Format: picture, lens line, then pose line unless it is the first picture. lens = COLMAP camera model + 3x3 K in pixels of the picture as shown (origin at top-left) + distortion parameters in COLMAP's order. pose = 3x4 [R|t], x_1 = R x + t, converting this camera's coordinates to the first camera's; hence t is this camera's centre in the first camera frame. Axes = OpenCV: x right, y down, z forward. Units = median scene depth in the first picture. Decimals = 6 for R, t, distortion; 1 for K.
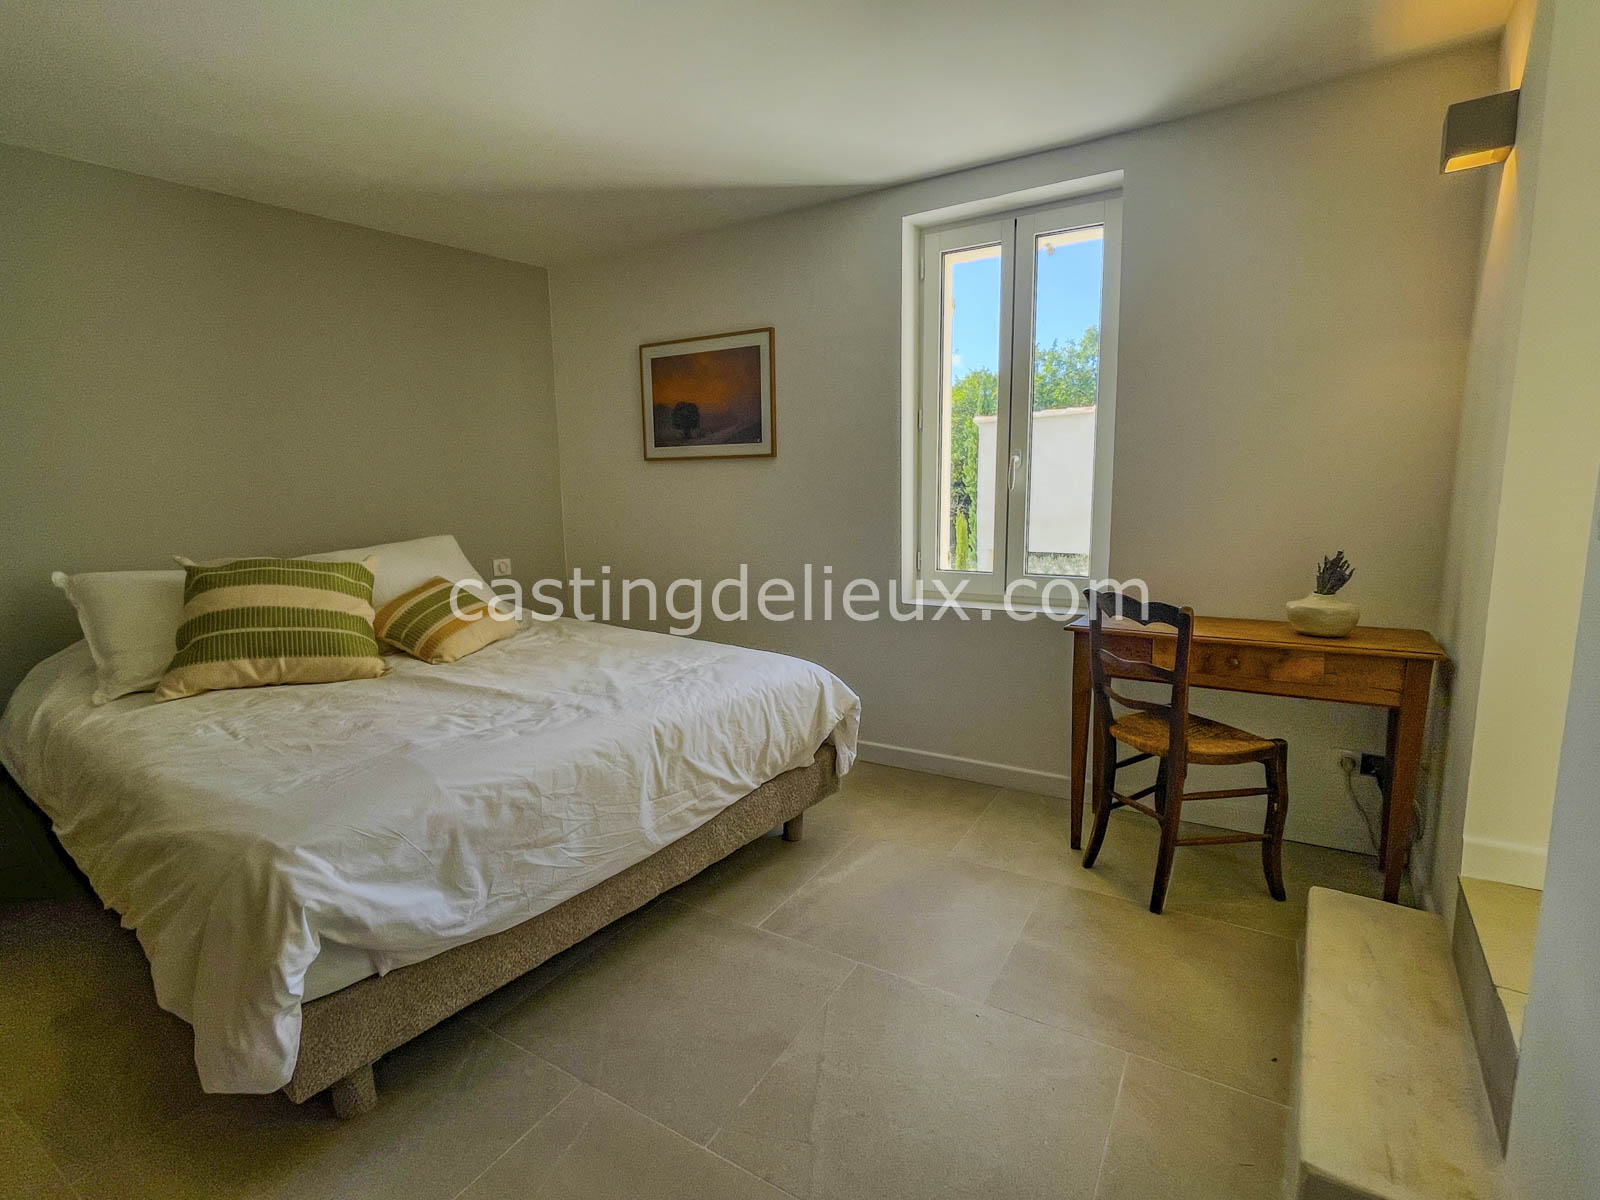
lens RADIAL K [[749.7, 0, 795.1], [0, 749.7, 594.1], [0, 0, 1]] dist [0.003100, 0.000105]
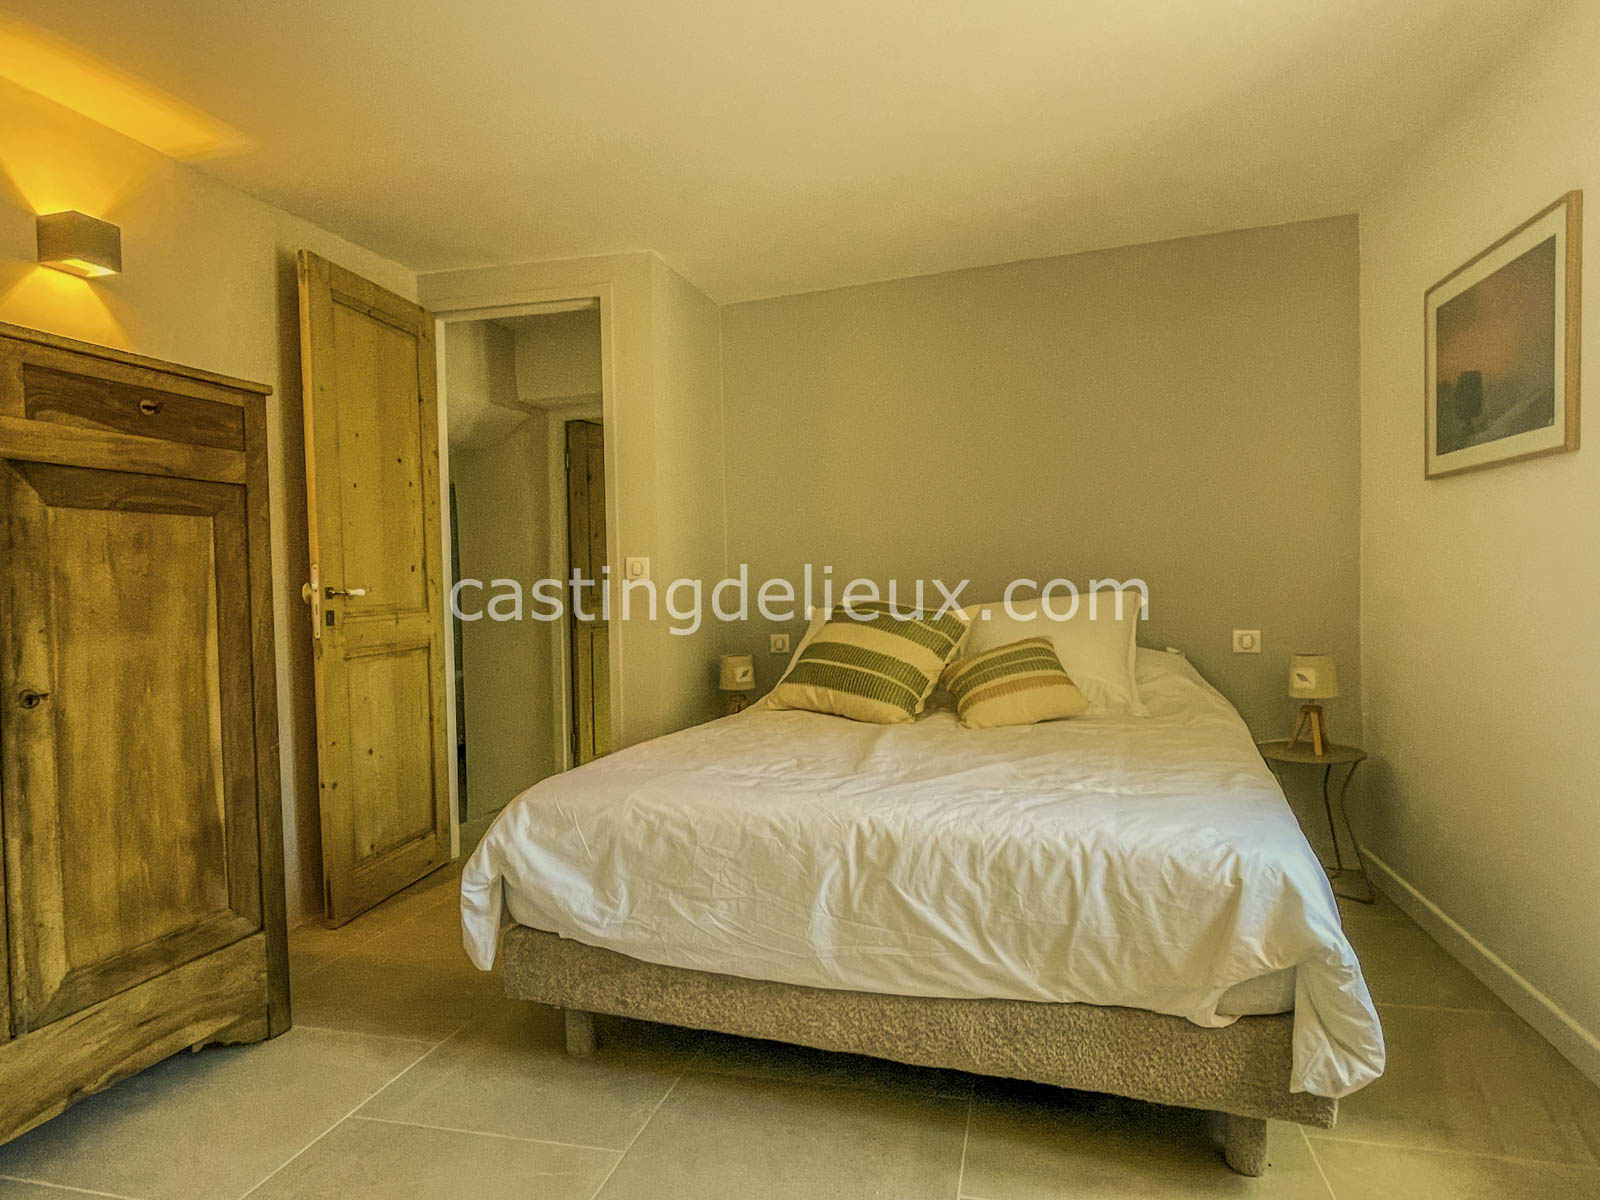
lens RADIAL K [[941.0, 0, 797.0], [0, 941.0, 588.9], [0, 0, 1]] dist [0.021054, -0.004899]
pose [[0.304708, 0.028564, -0.952017, 0.644145], [-0.120223, 0.992709, -0.008694, -0.046172], [0.944828, 0.117104, 0.305921, 0.551607]]
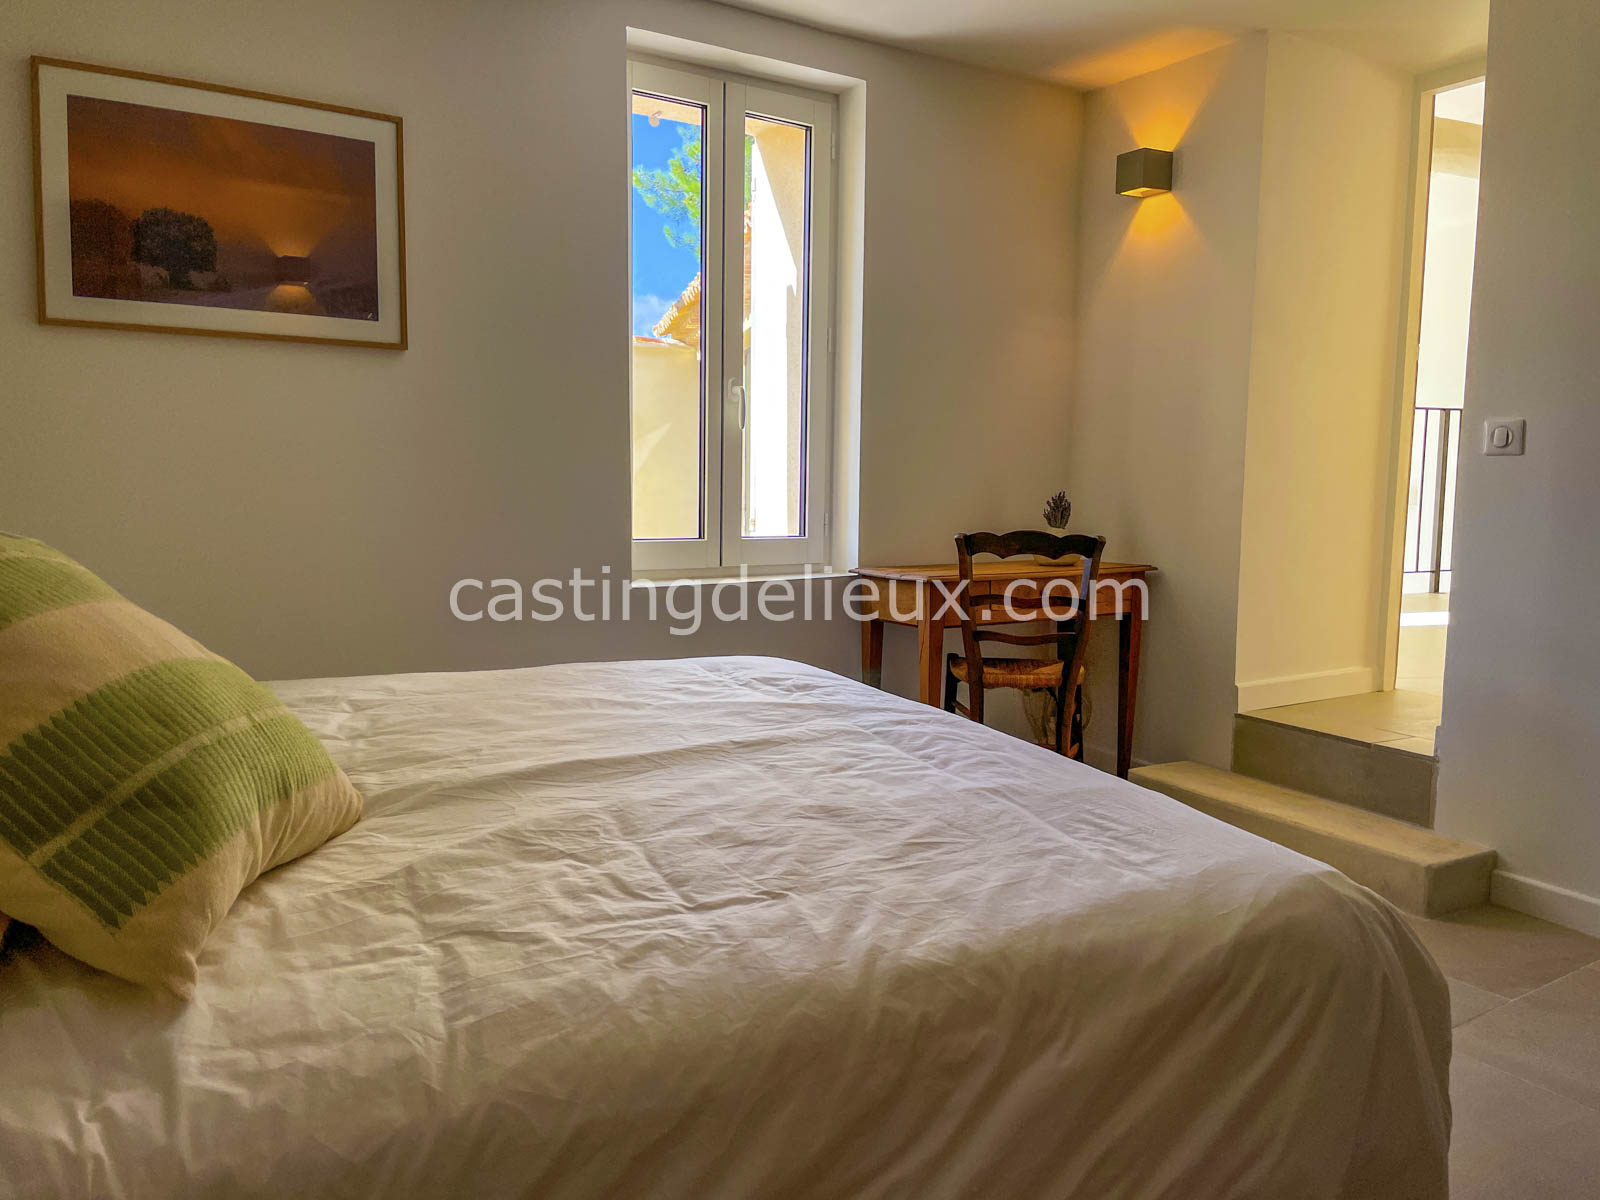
lens RADIAL K [[1184.8, 0, 799.4], [0, 1184.8, 610.7], [0, 0, 1]] dist [-0.012120, -0.014026]
pose [[0.432142, -0.088857, 0.897417, -1.121152], [0.104485, 0.993365, 0.048044, -0.000643], [-0.895732, 0.073005, 0.438559, 0.572620]]
